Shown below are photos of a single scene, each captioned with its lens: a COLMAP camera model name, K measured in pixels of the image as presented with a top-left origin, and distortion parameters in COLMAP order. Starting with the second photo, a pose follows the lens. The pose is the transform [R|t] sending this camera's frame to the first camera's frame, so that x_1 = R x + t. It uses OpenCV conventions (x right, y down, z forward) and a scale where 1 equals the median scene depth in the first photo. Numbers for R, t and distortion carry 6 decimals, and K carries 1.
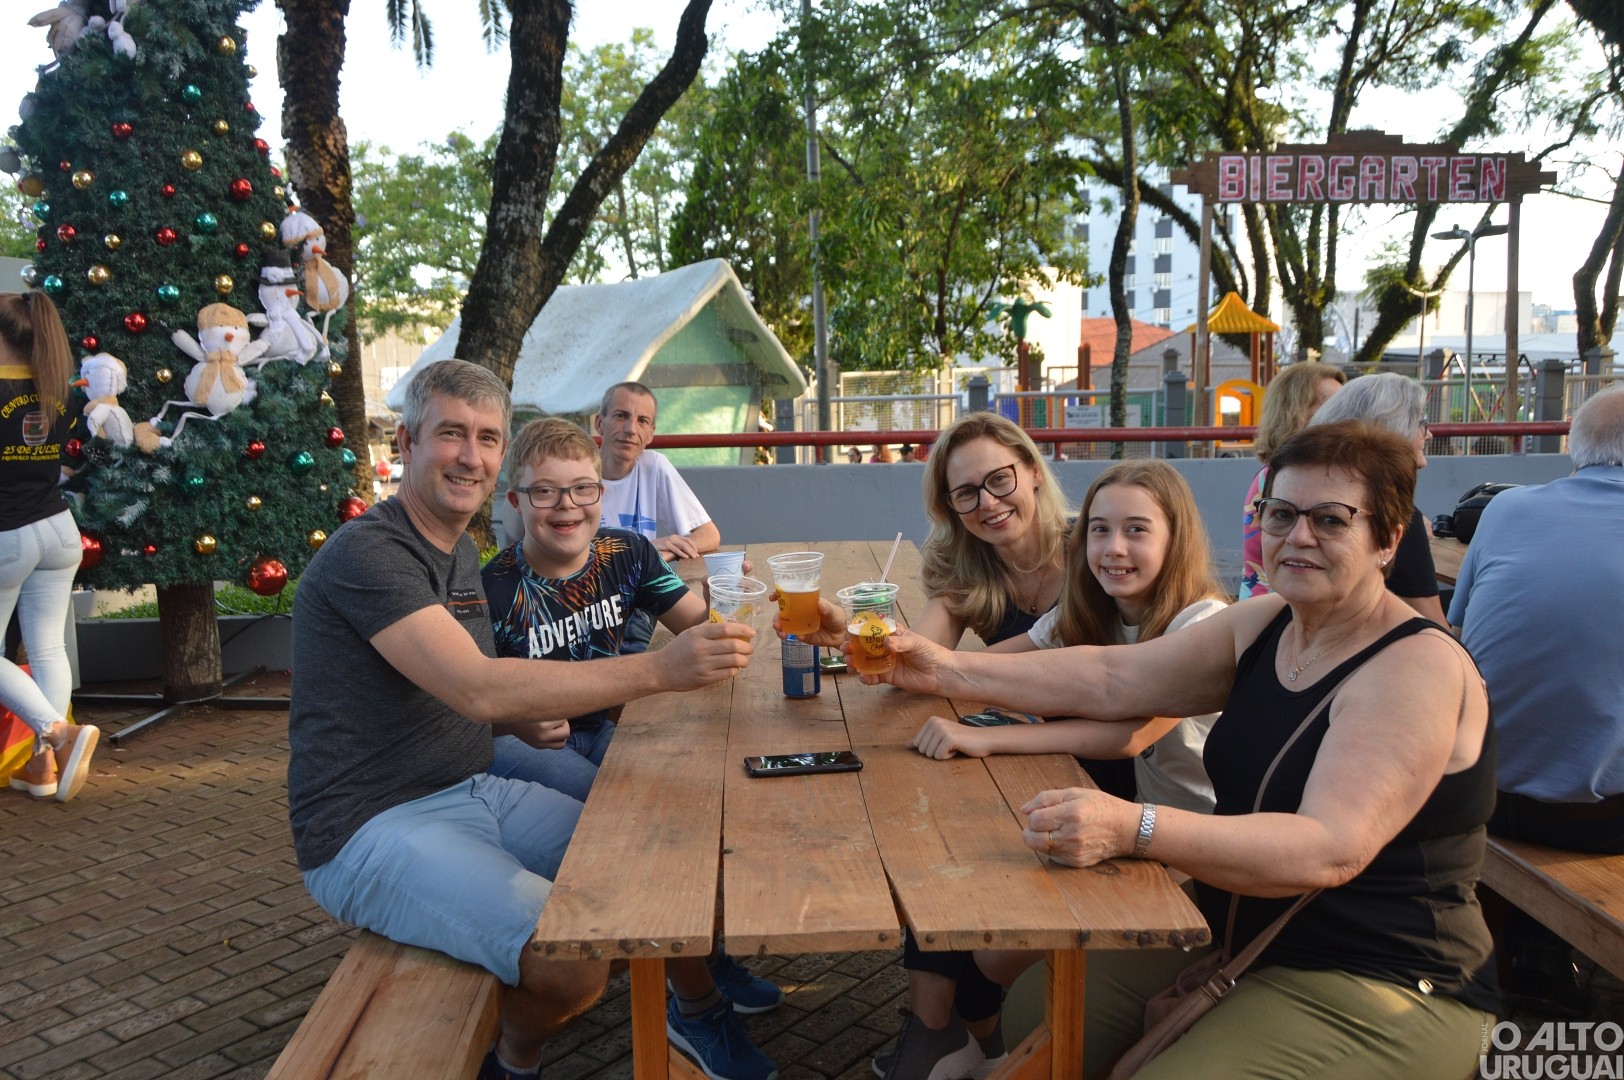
lens RADIAL K [[1242.1, 0, 812.0], [0, 1242.1, 540.0], [0, 0, 1]] dist [-0.018672, 0.004863]
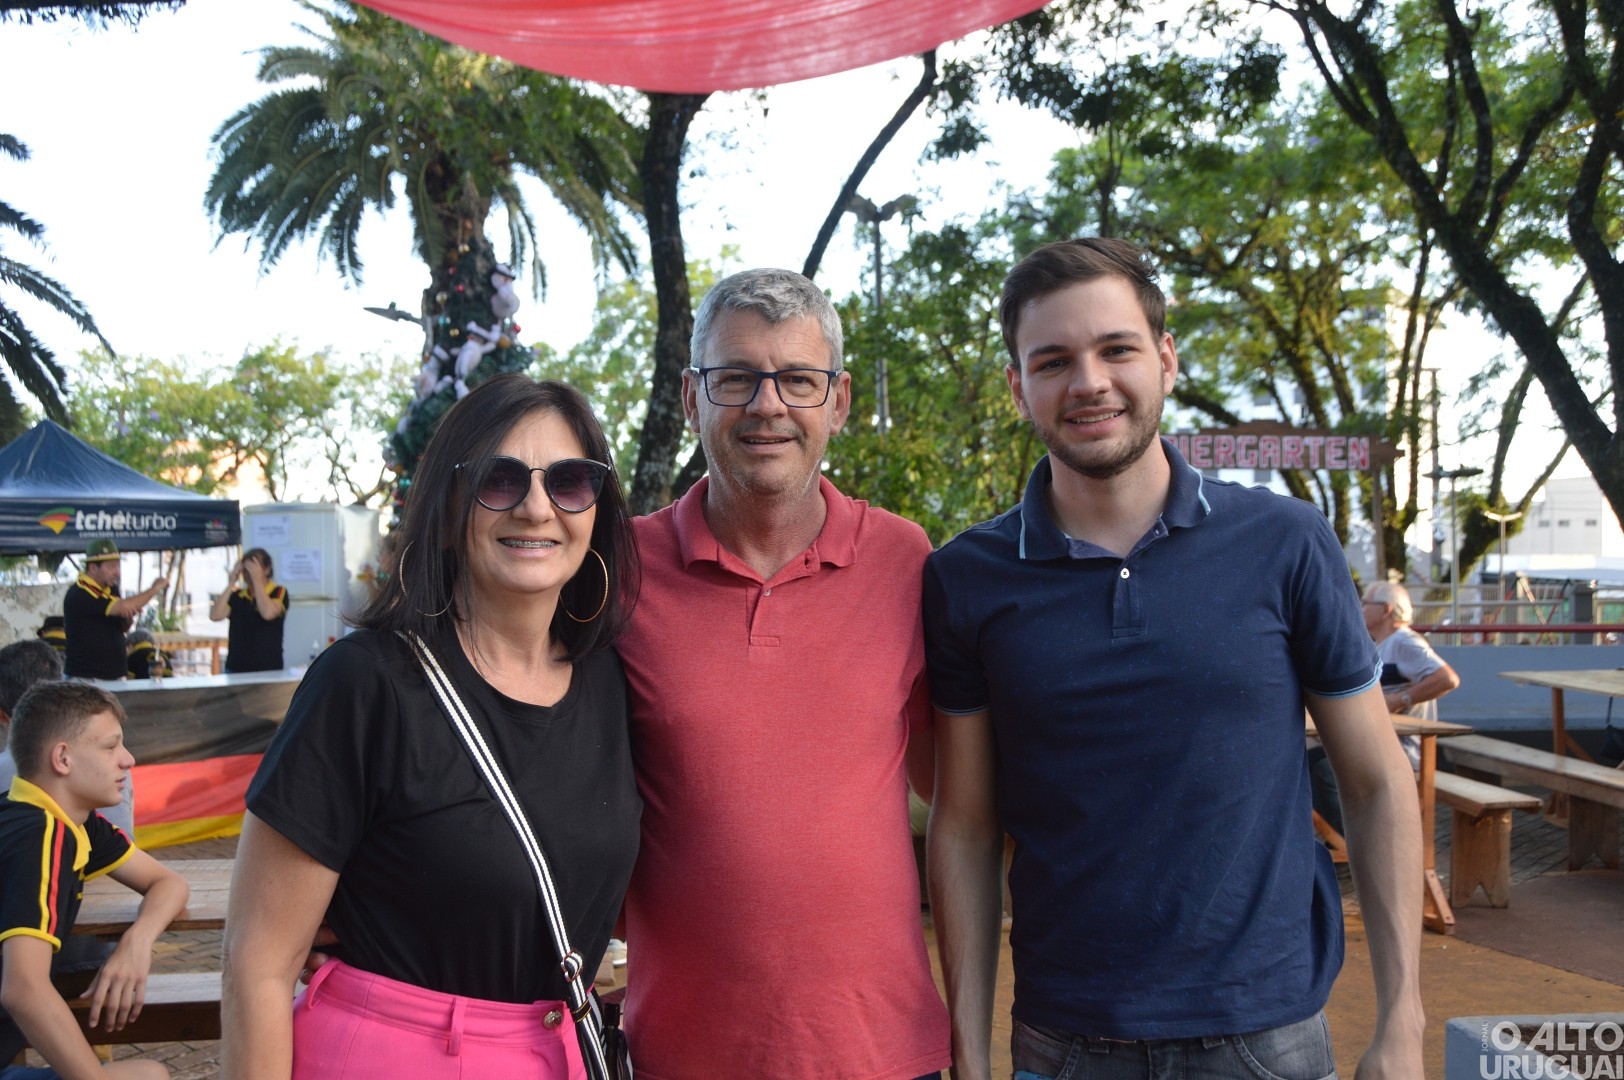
lens RADIAL K [[1423.7, 0, 811.1], [0, 1423.7, 588.9], [0, 0, 1]] dist [-0.065265, -0.000271]
pose [[0.997725, 0.015188, -0.065683, 0.019011], [-0.023718, 0.991084, -0.131109, 0.033376], [0.063106, 0.132368, 0.989190, -0.242964]]
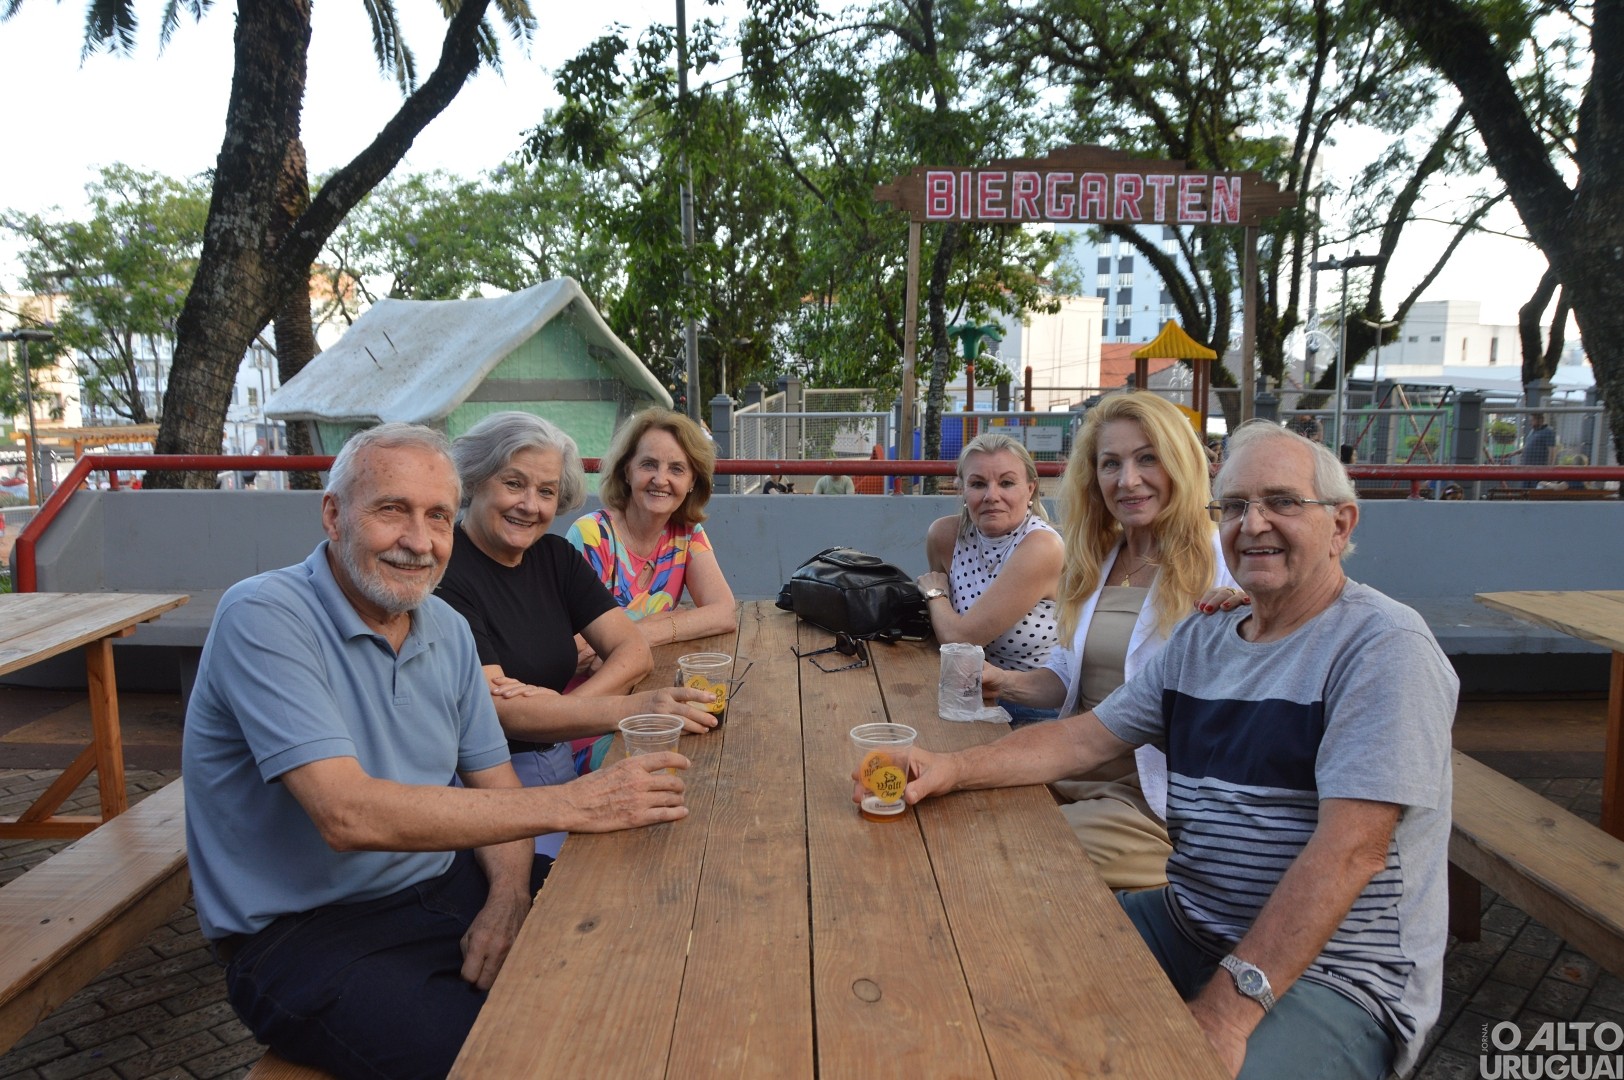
lens RADIAL K [[1132.3, 0, 812.0], [0, 1132.3, 540.0], [0, 0, 1]] dist [-0.019988, 0.000818]
pose [[0.998209, 0.028668, -0.052507, 0.121983], [-0.028664, 0.999589, 0.000835, -0.011205], [0.052510, 0.000672, 0.998620, 0.055733]]
